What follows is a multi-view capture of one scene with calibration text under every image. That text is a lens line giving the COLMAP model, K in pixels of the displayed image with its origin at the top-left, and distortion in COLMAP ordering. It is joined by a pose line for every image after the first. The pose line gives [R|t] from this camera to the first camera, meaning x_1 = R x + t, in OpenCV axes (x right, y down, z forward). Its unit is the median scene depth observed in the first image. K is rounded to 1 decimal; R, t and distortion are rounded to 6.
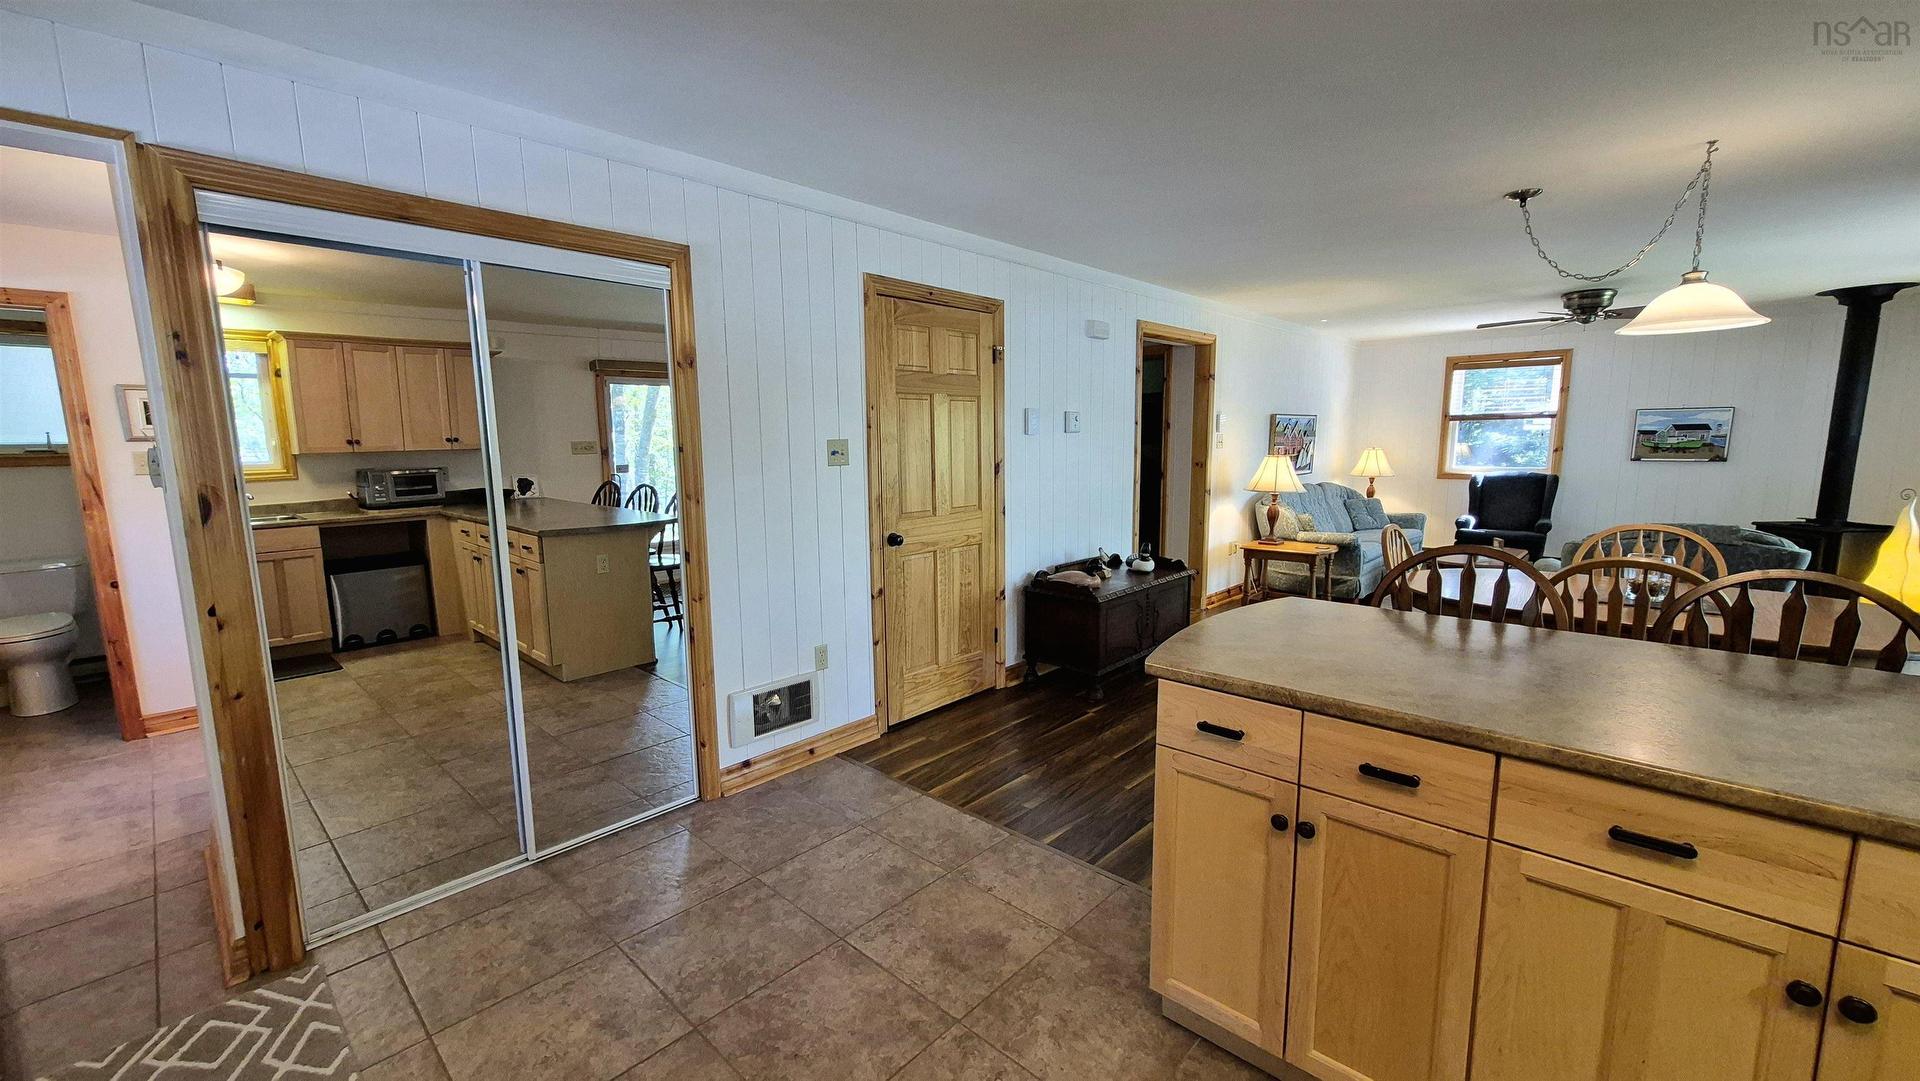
lens RADIAL K [[756.8, 0, 936.4], [0, 756.8, 549.6], [0, 0, 1]] dist [0.000910, 0.000053]
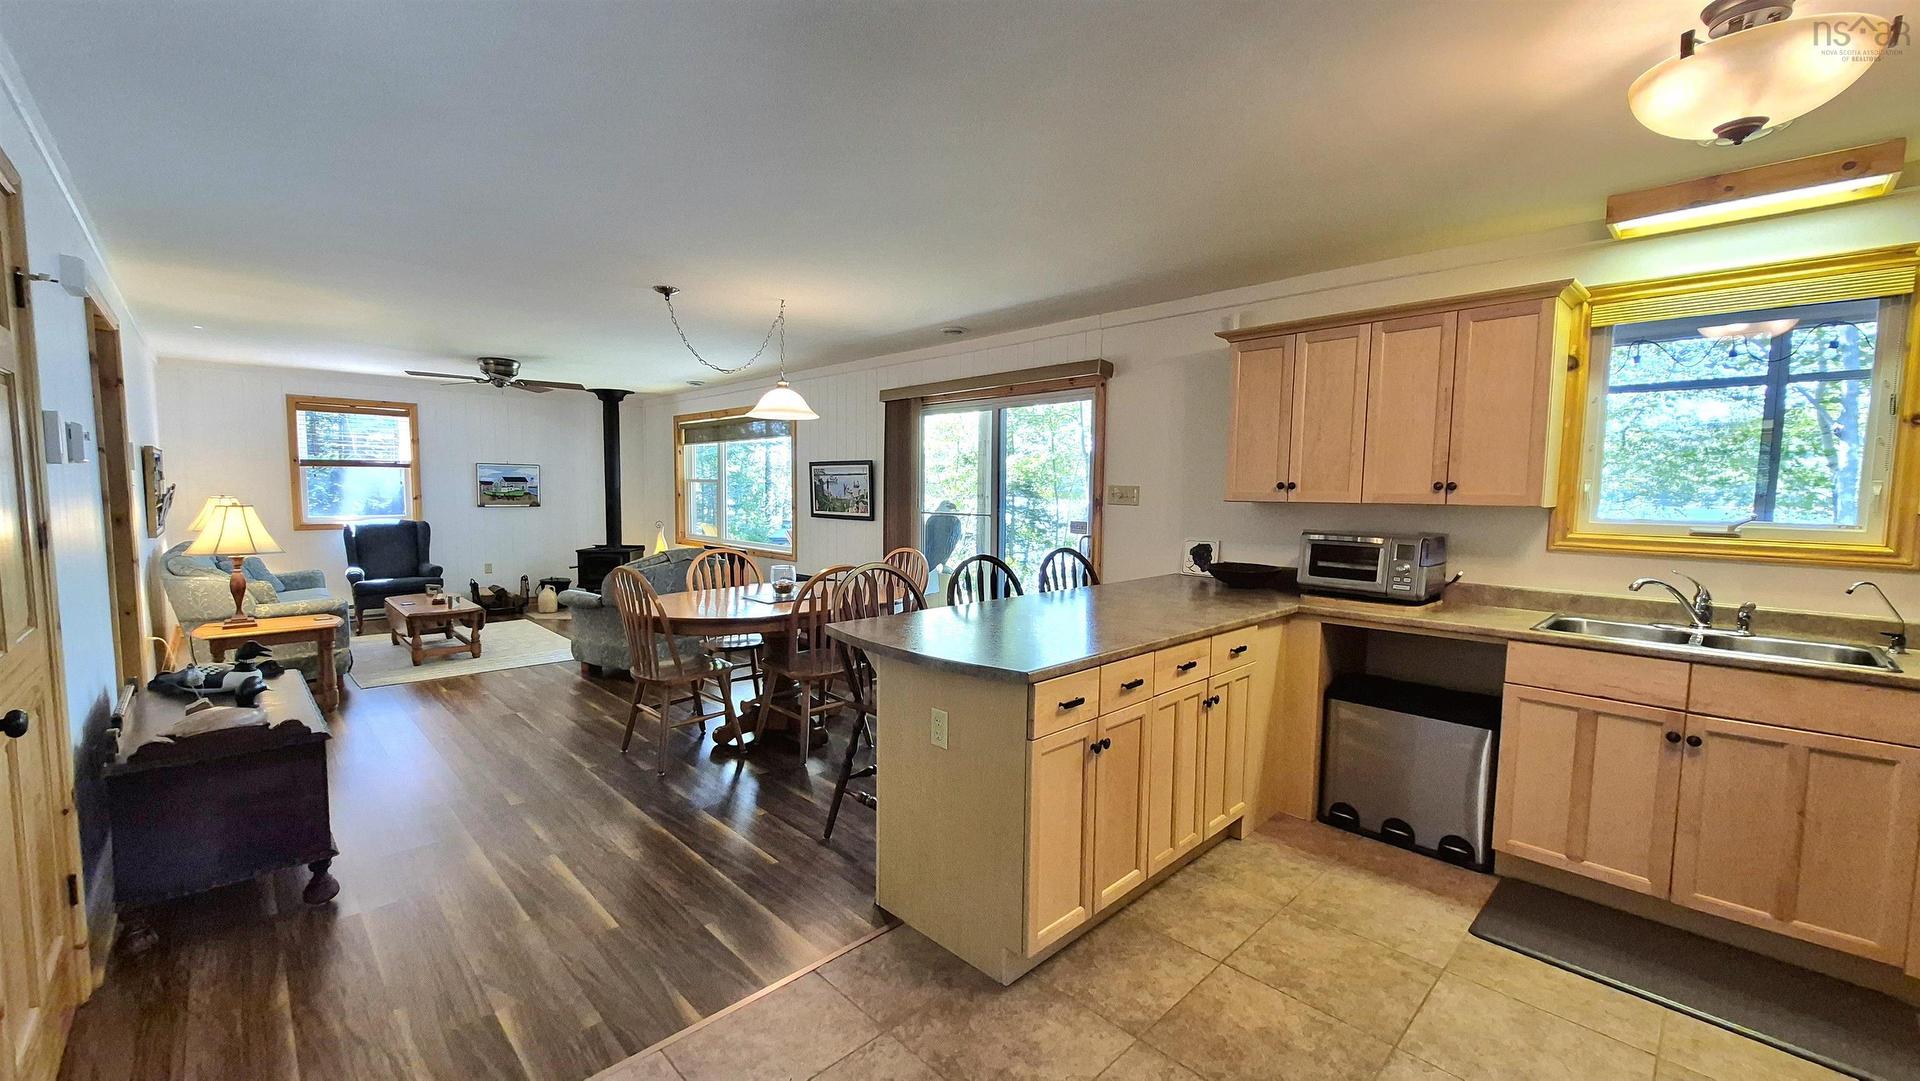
lens RADIAL K [[756.8, 0, 933.3], [0, 756.8, 547.6], [0, 0, 1]] dist [0.000910, 0.000053]
pose [[0.045575, -0.067417, 0.996683, -0.215614], [0.135111, 0.988968, 0.060717, -0.032737], [-0.989782, 0.131896, 0.054181, 0.260930]]
